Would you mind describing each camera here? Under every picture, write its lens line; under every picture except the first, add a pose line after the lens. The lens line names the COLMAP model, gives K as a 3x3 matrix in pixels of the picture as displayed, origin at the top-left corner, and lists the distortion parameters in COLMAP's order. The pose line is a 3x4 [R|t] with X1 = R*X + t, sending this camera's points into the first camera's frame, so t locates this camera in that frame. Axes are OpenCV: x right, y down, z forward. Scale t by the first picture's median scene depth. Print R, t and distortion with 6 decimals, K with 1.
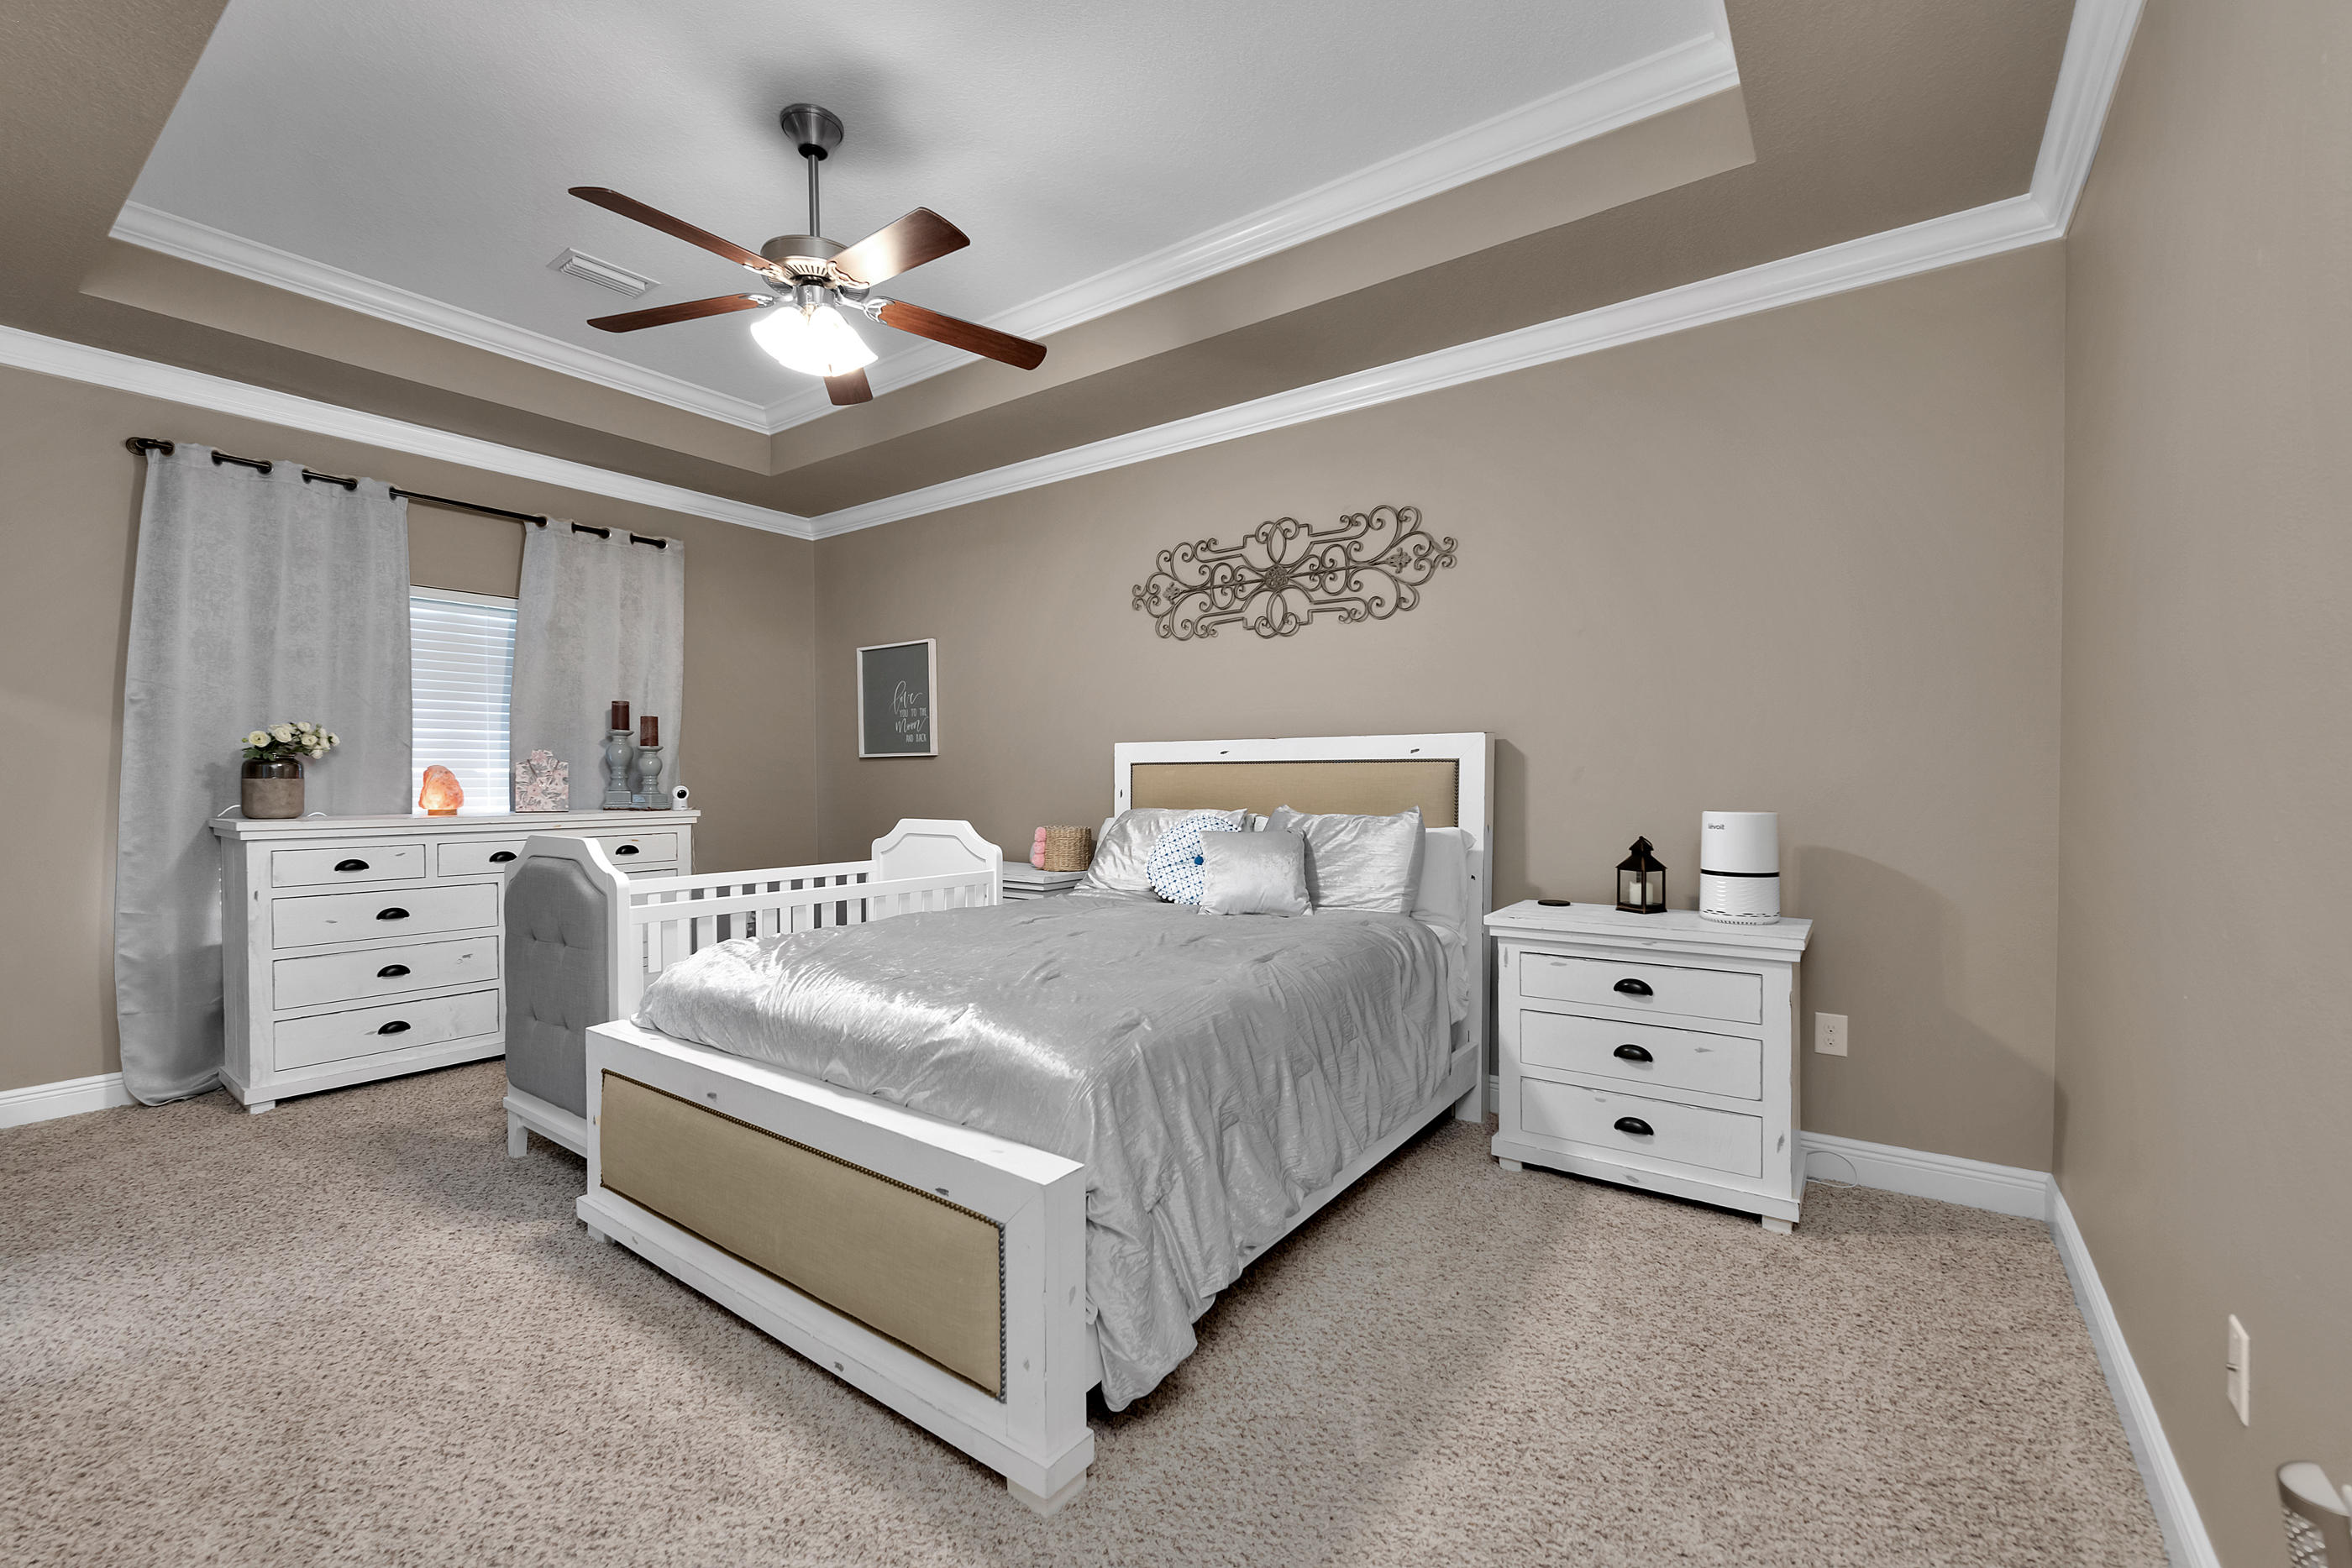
lens RADIAL K [[964.8, 0, 1176.4], [0, 964.8, 790.7], [0, 0, 1]] dist [-0.004430, -0.001109]
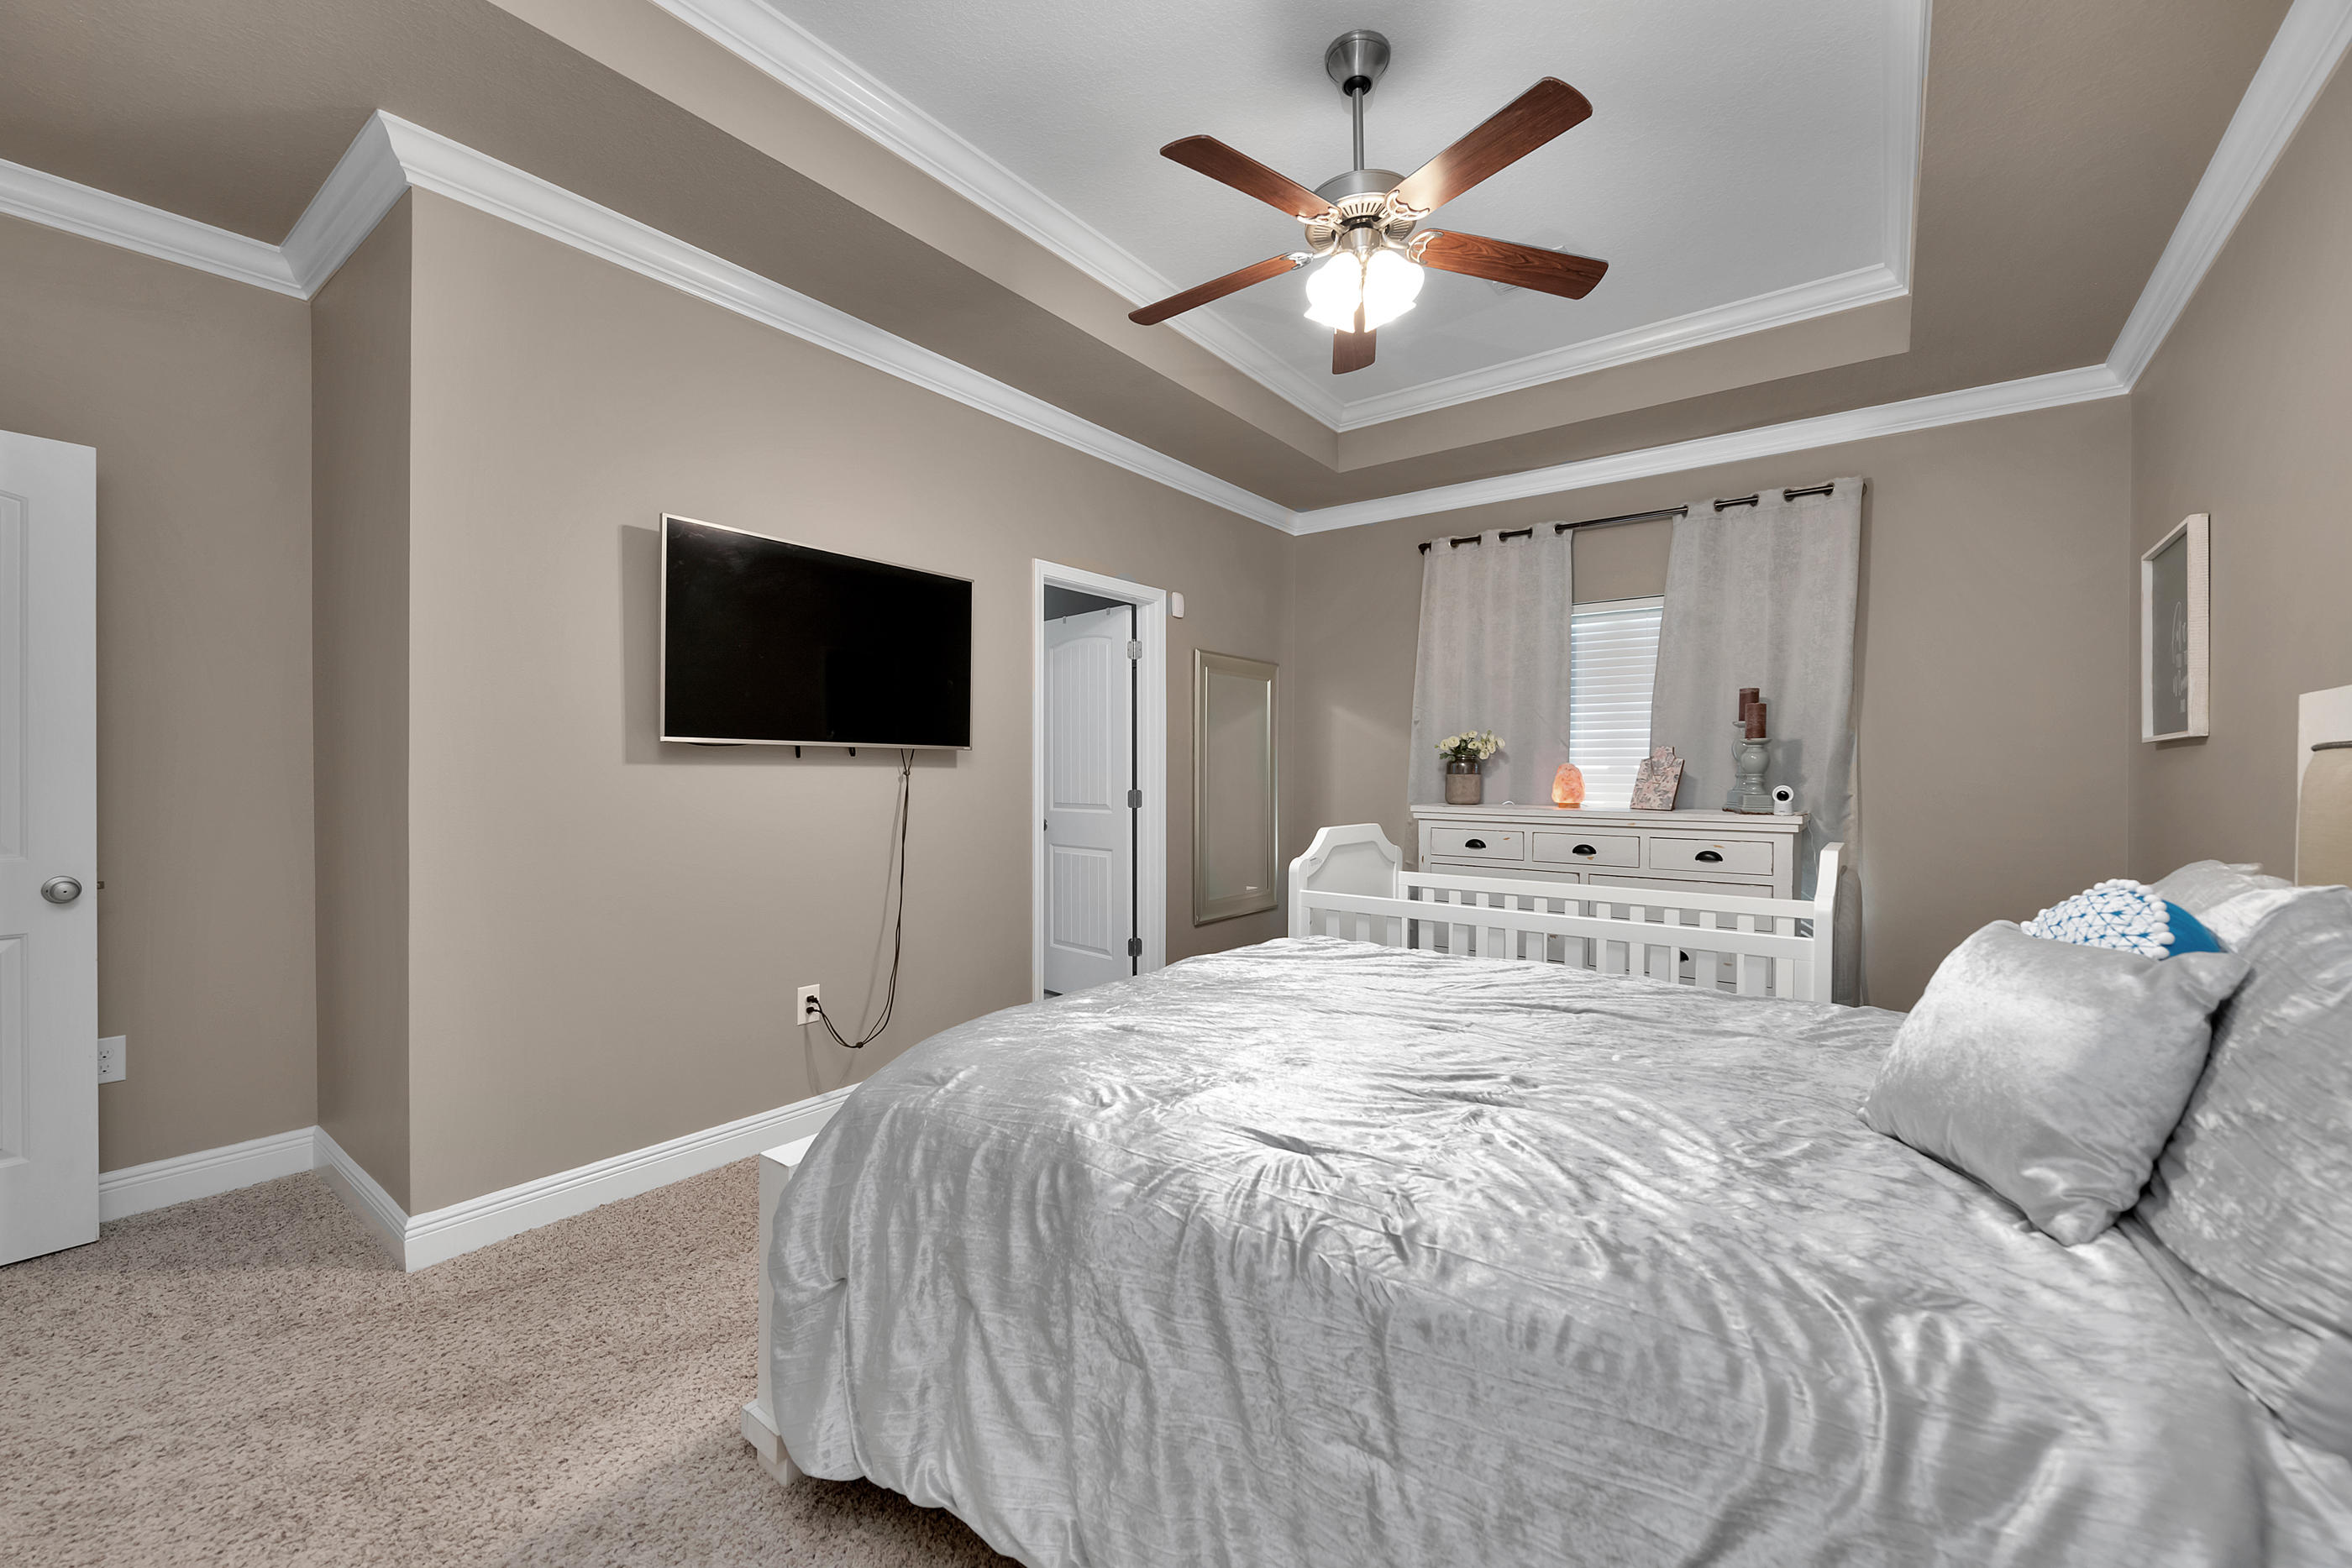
lens RADIAL K [[964.8, 0, 1172.5], [0, 964.8, 773.1], [0, 0, 1]] dist [-0.004430, -0.001109]
pose [[-0.026905, 0.005879, -0.999621, 0.357676], [-0.014408, 0.999877, 0.006269, -0.014874], [0.999534, 0.014571, -0.026816, 0.560151]]
